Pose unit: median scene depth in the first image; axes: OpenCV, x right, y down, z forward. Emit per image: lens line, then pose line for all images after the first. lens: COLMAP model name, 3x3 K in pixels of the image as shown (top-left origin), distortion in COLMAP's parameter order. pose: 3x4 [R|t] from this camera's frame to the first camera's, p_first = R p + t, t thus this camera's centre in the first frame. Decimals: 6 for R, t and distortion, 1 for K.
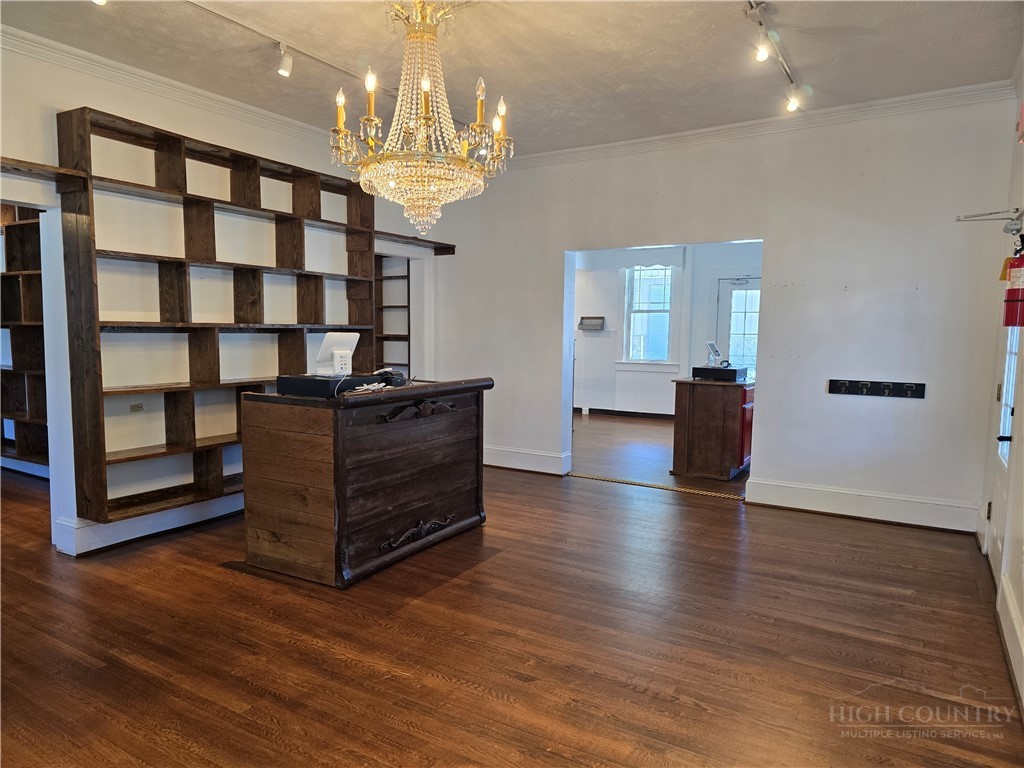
lens RADIAL K [[689.7, 0, 508.6], [0, 689.7, 385.9], [0, 0, 1]] dist [-0.001057, -0.002021]
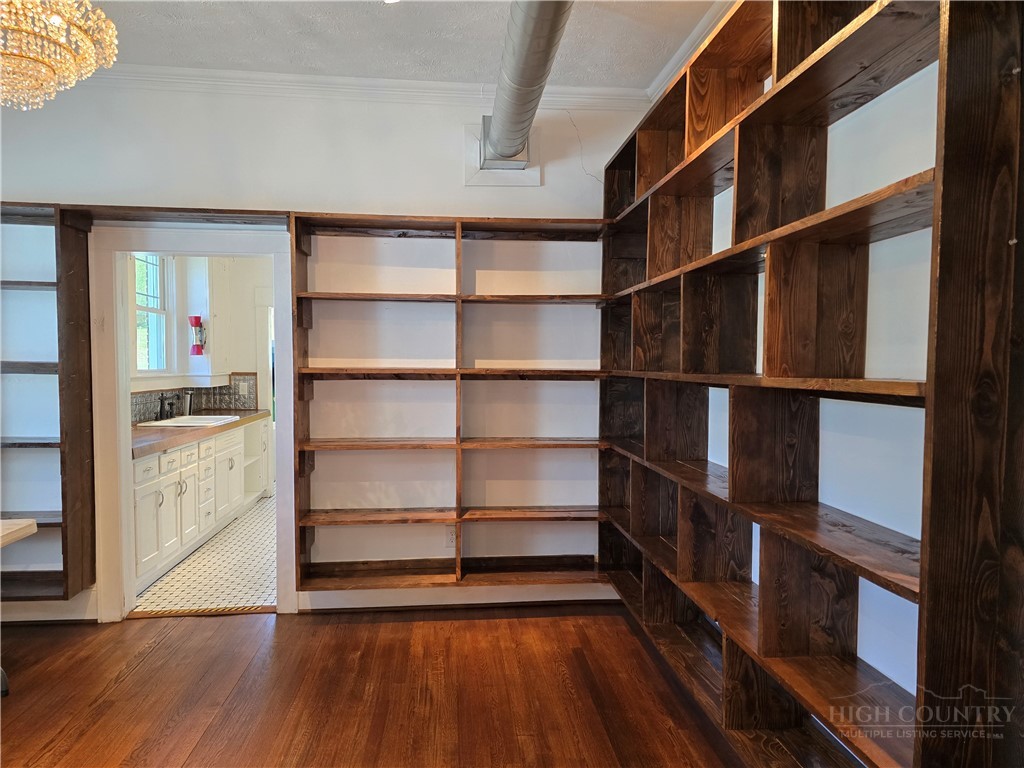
lens RADIAL K [[689.7, 0, 510.8], [0, 689.7, 387.8], [0, 0, 1]] dist [-0.001057, -0.002021]
pose [[0.594660, 0.024292, -0.803611, -0.482120], [-0.076483, 0.996720, -0.026467, -0.067262], [0.800331, 0.077201, 0.594567, 0.664818]]
